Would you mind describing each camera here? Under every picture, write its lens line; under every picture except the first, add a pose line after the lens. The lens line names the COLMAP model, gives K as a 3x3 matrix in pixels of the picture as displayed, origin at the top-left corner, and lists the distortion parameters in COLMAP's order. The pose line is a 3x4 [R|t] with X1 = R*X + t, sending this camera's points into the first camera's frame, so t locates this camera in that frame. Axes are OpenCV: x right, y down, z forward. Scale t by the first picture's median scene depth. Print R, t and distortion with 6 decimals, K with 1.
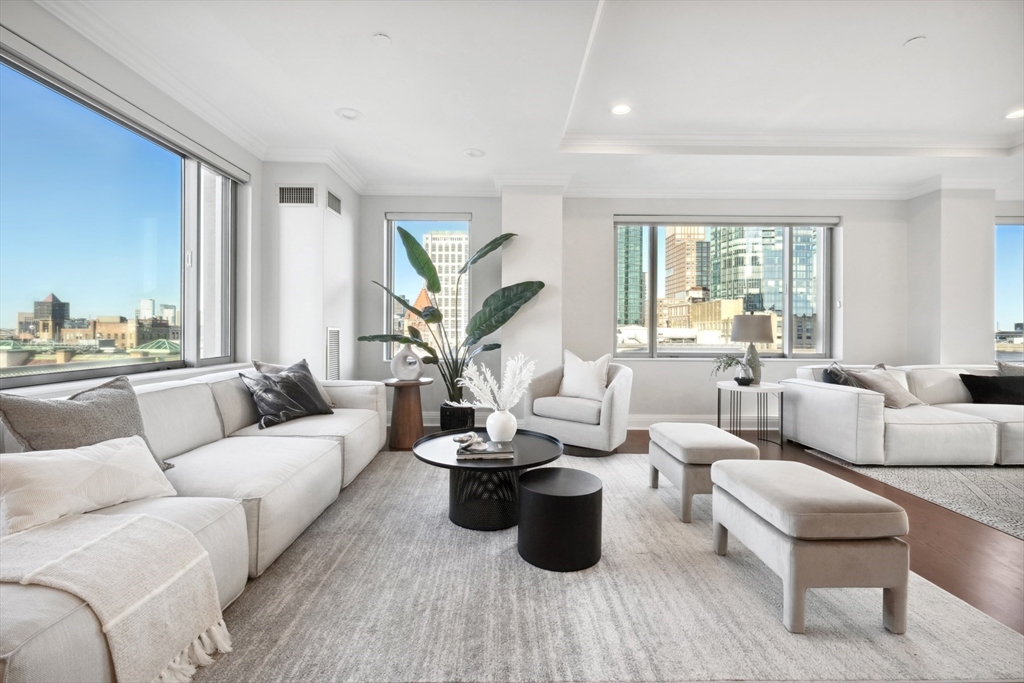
lens RADIAL K [[434.9, 0, 513.7], [0, 434.9, 331.7], [0, 0, 1]] dist [-0.002402, 0.001105]
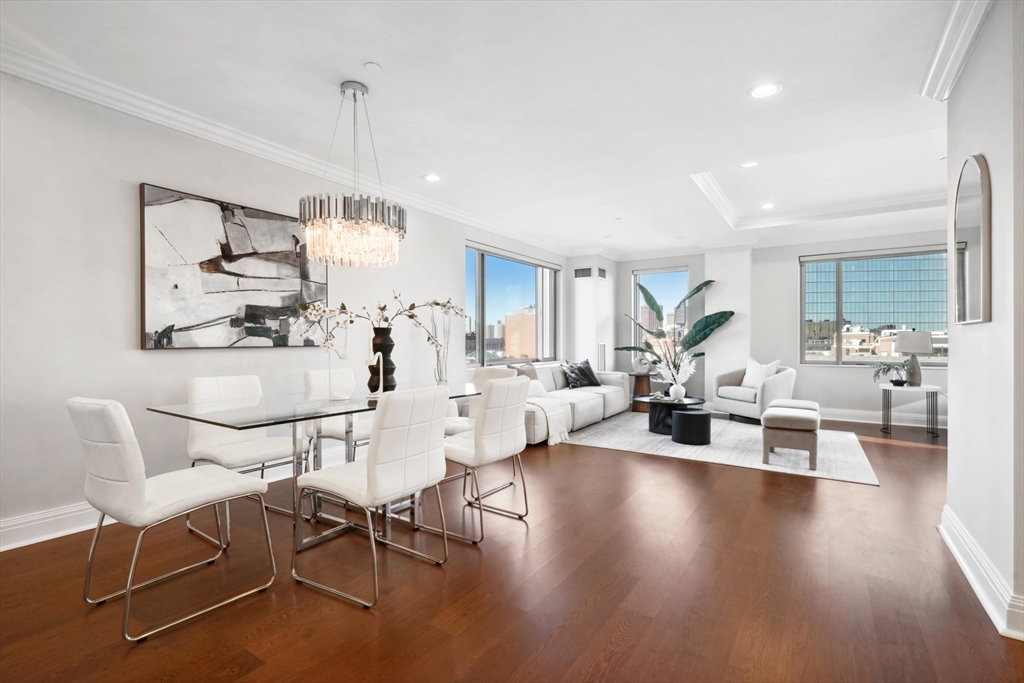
lens RADIAL K [[473.4, 0, 514.0], [0, 473.4, 332.3], [0, 0, 1]] dist [0.005962, -0.001211]
pose [[0.824895, -0.016595, -0.565042, 0.357129], [0.004940, 0.999742, -0.022152, -0.009843], [0.565264, 0.015482, 0.824765, -0.749760]]
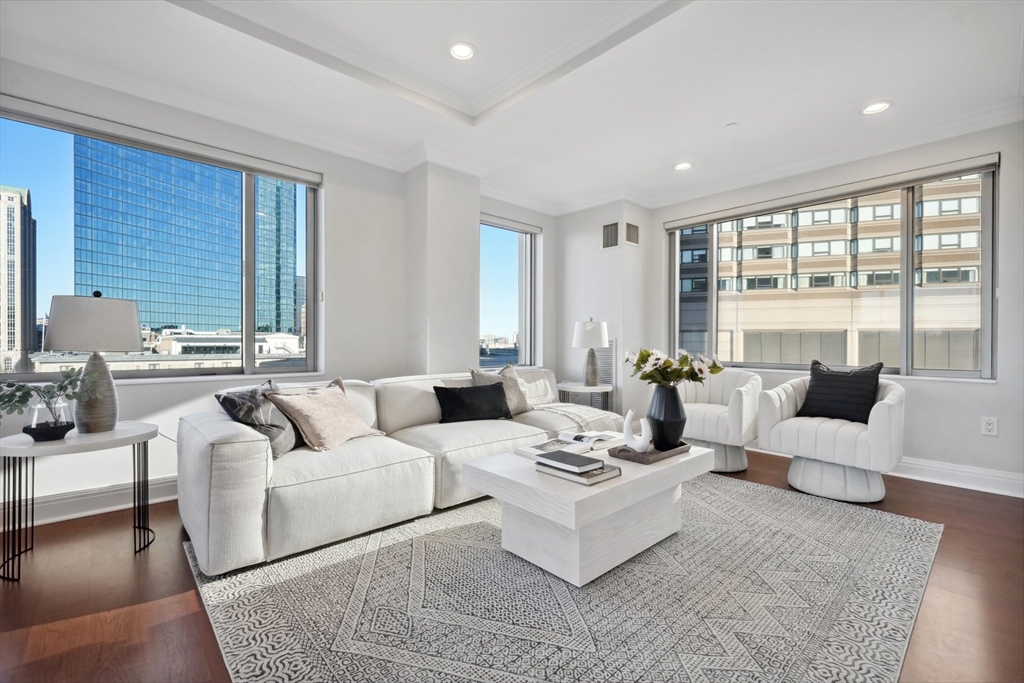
lens RADIAL K [[440.2, 0, 498.7], [0, 440.2, 350.2], [0, 0, 1]] dist [0.011148, 0.000283]
pose [[0.763157, -0.010551, 0.646126, 0.547118], [-0.003194, 0.999793, 0.020099, 0.011079], [-0.646205, -0.017403, 0.762966, 0.273010]]
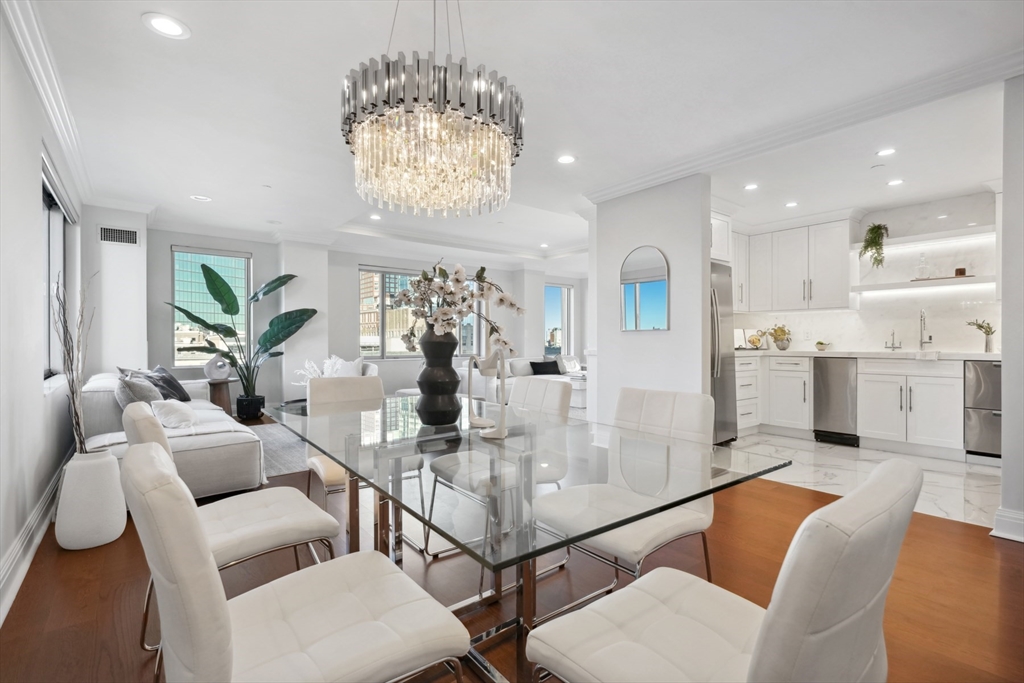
lens RADIAL K [[473.4, 0, 507.7], [0, 473.4, 339.7], [0, 0, 1]] dist [0.005962, -0.001211]
pose [[0.793283, -0.004515, 0.608836, -0.387169], [0.003591, 0.999990, 0.002737, -0.013271], [-0.608842, 0.000015, 0.793291, -0.660827]]
